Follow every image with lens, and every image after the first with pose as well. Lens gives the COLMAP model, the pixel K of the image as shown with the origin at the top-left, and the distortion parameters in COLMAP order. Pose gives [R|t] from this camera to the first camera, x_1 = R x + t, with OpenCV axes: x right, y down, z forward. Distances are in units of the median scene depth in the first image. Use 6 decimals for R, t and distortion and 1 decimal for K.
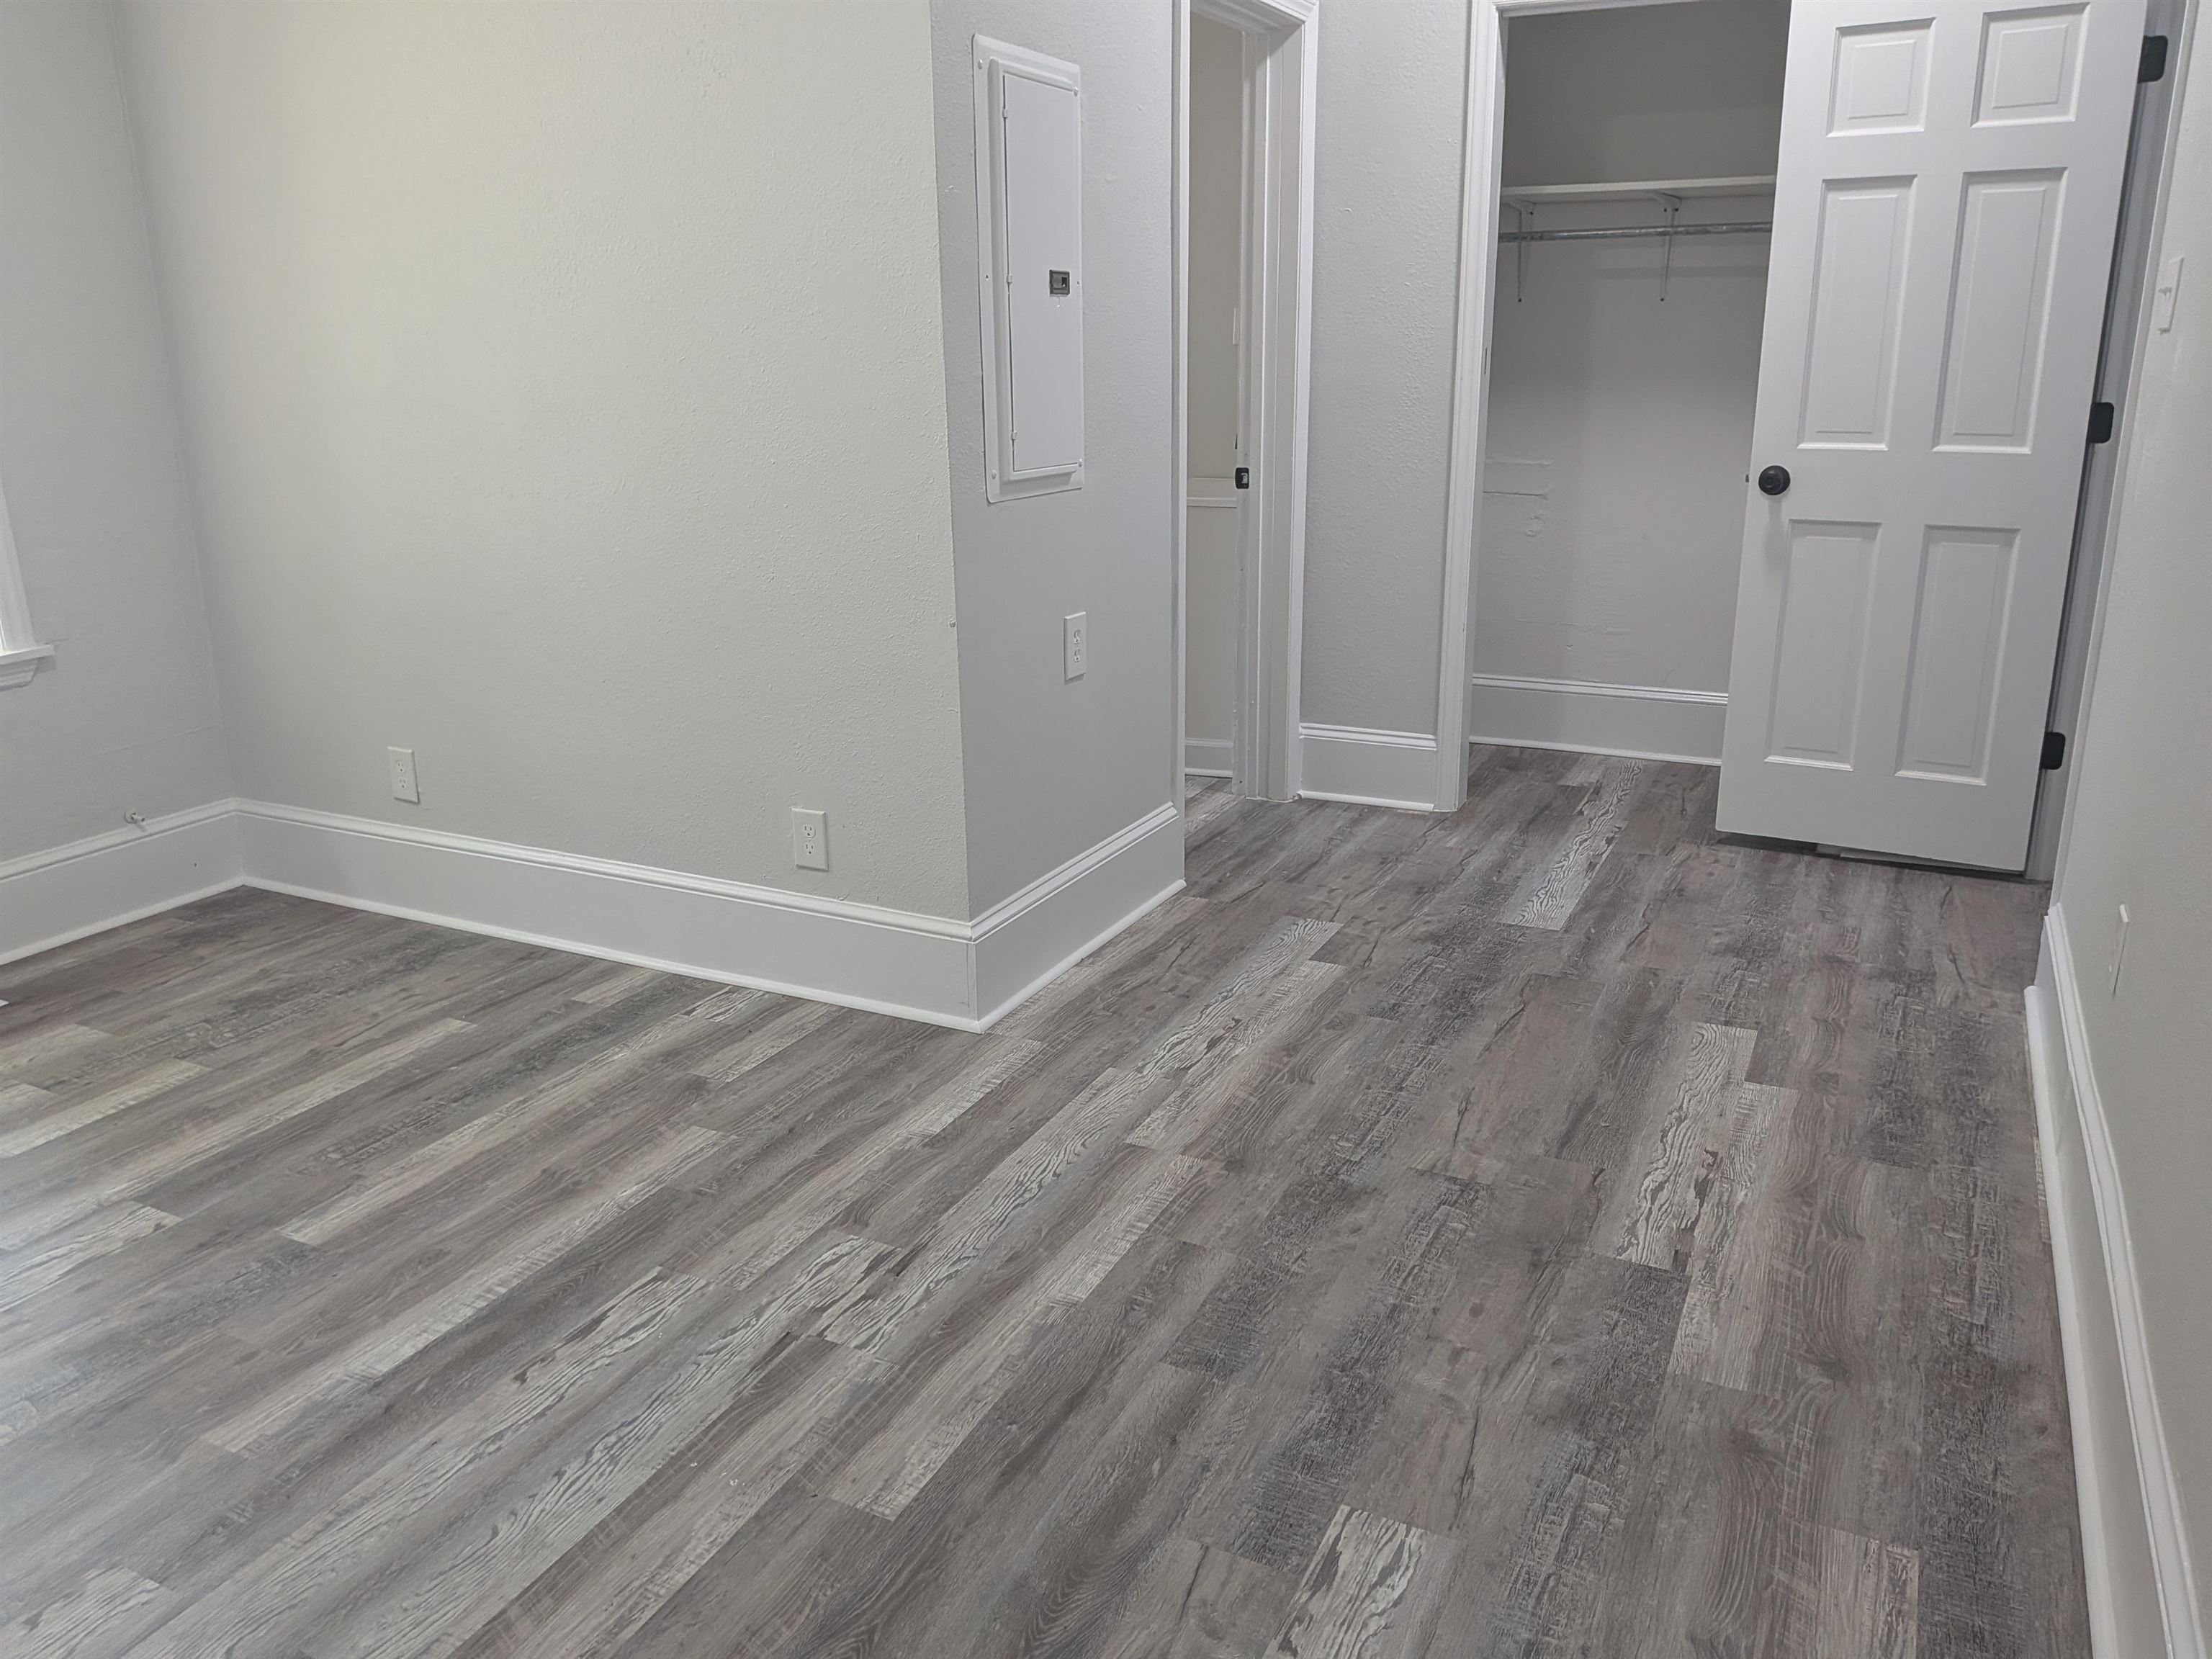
lens RADIAL K [[1599.4, 0, 1087.5], [0, 1599.4, 823.5], [0, 0, 1]] dist [0.001657, -0.020273]
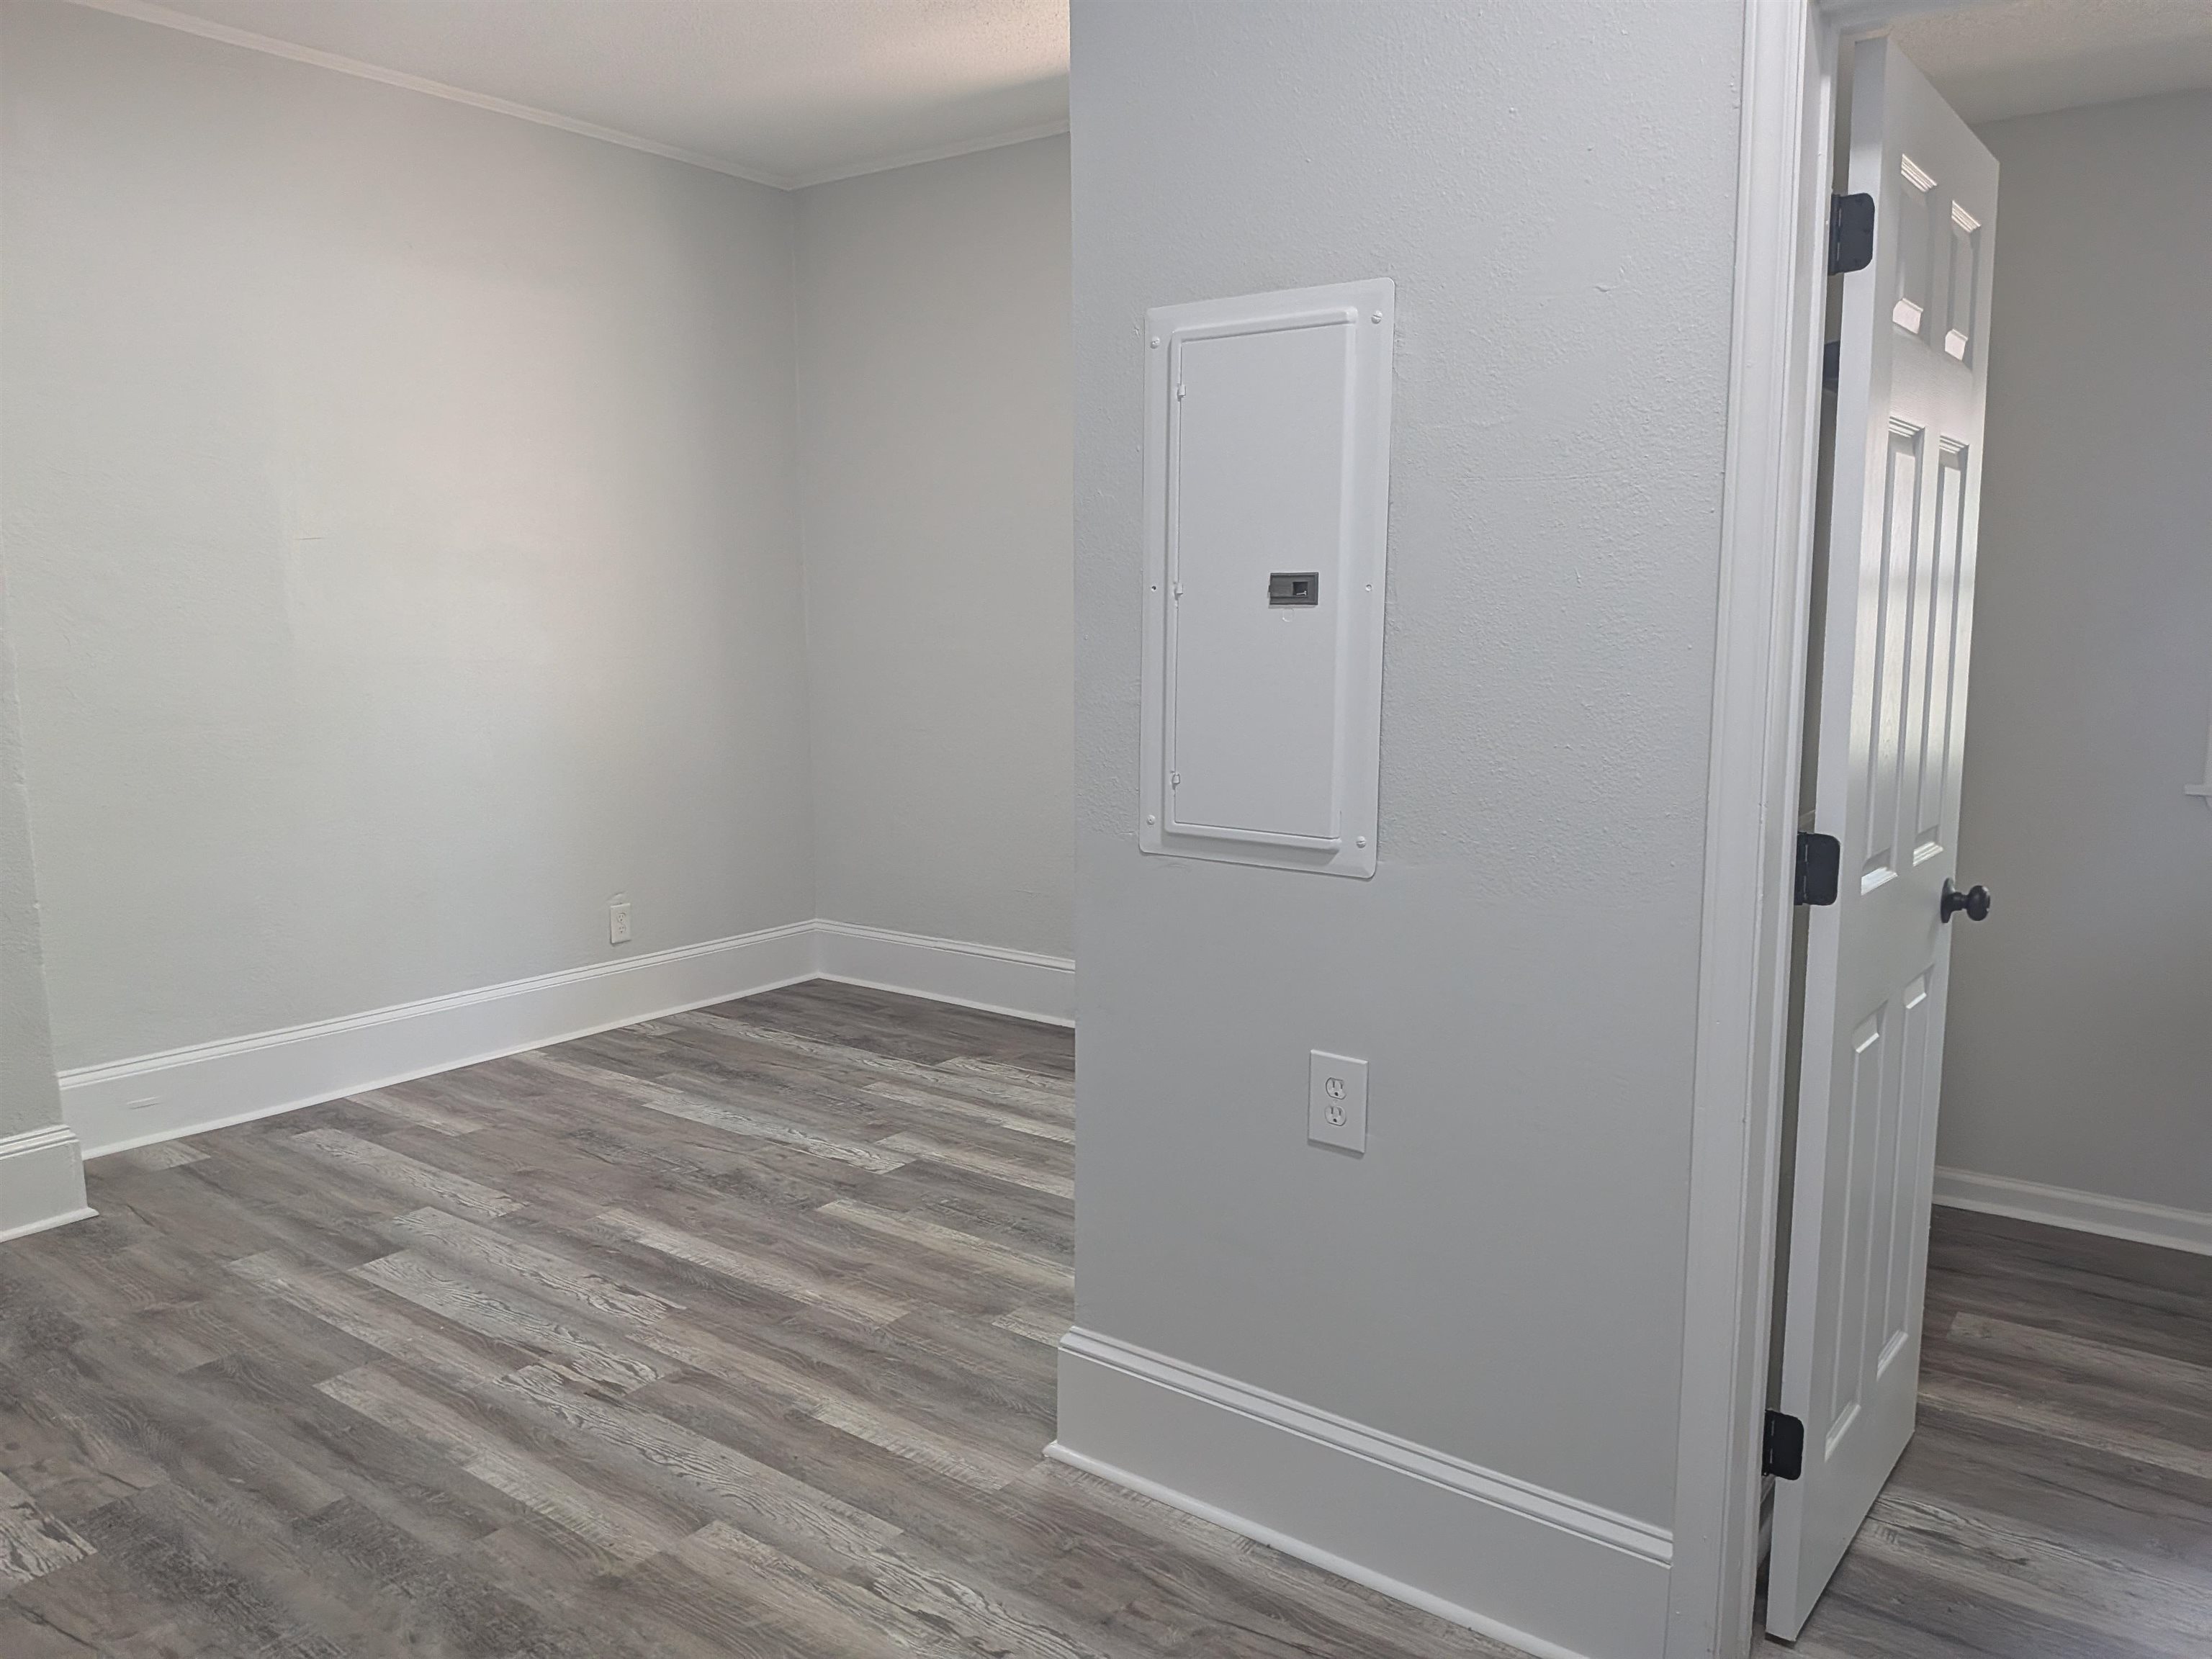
lens RADIAL K [[1599.4, 0, 1089.7], [0, 1599.4, 818.9], [0, 0, 1]] dist [0.001657, -0.020273]
pose [[-0.171954, 0.149852, -0.973641, 0.883567], [-0.276731, 0.941215, 0.193735, -0.445935], [0.945437, 0.302750, -0.120377, 1.299976]]
